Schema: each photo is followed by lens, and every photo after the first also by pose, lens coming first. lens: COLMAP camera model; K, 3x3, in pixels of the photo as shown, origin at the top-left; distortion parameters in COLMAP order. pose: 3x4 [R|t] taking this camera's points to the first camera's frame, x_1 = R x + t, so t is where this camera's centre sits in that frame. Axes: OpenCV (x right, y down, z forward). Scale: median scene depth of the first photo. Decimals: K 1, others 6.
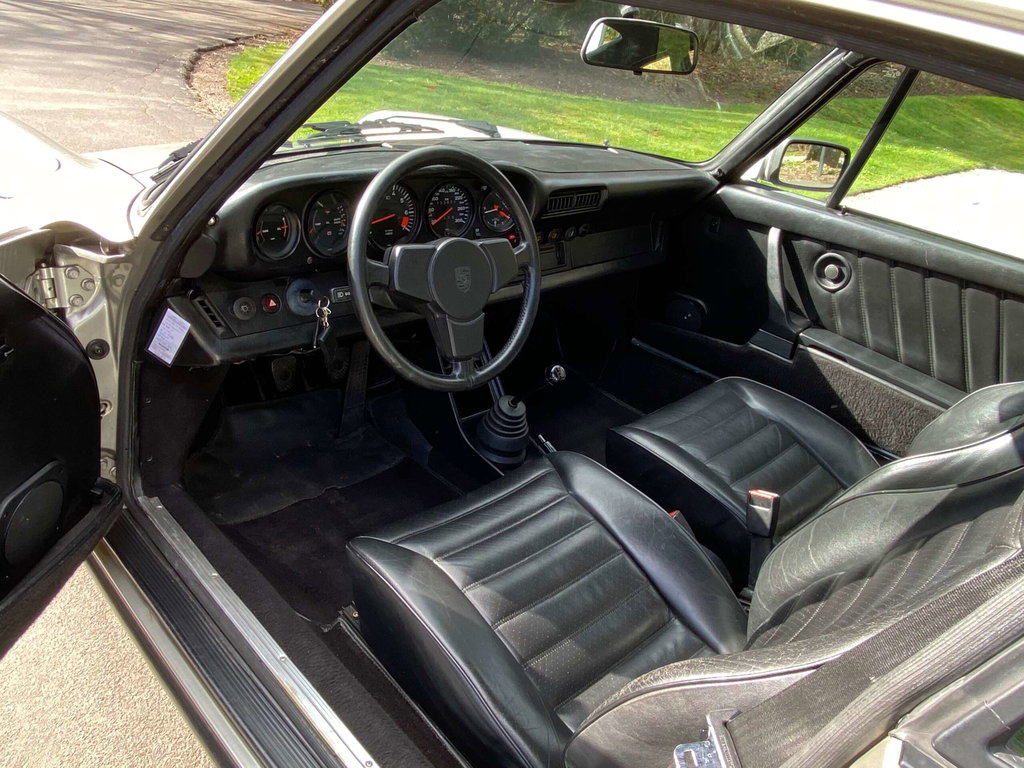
lens RADIAL K [[726.1, 0, 512.0], [0, 726.1, 384.0], [0, 0, 1]] dist [0.072483, -0.112863]
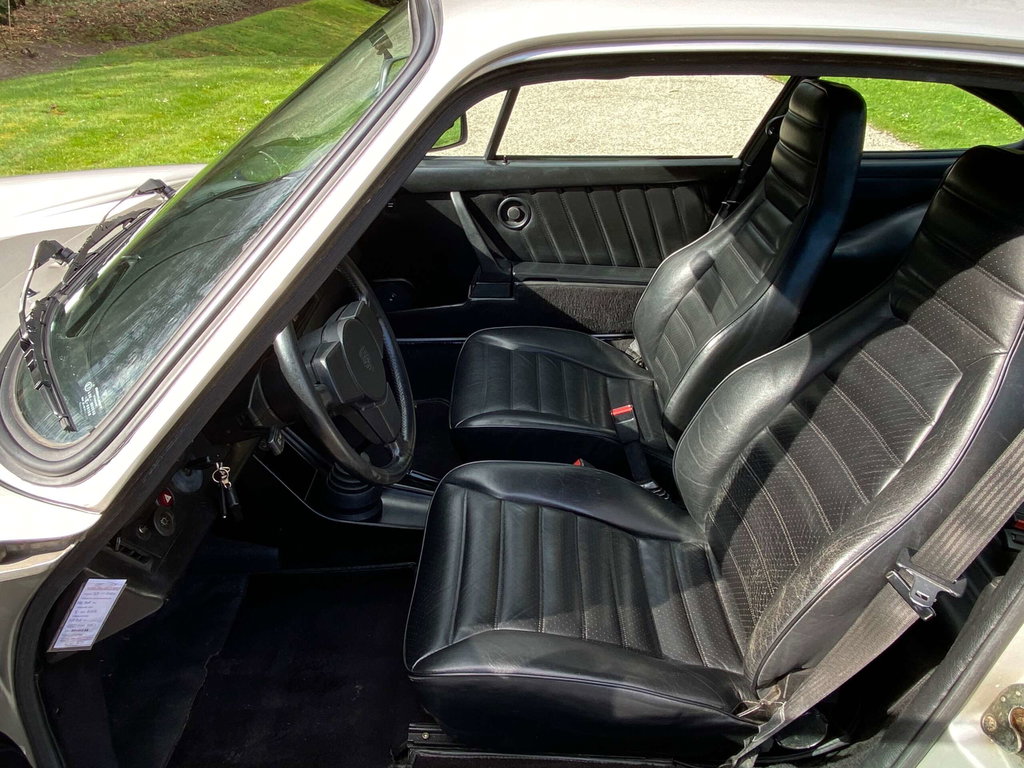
lens RADIAL K [[726.1, 0, 512.0], [0, 726.1, 384.0], [0, 0, 1]] dist [0.072483, -0.112863]
pose [[0.698355, -0.460335, 0.548080, -0.322150], [0.416617, 0.884088, 0.211704, -0.166259], [-0.582006, 0.080495, 0.809191, 0.112172]]
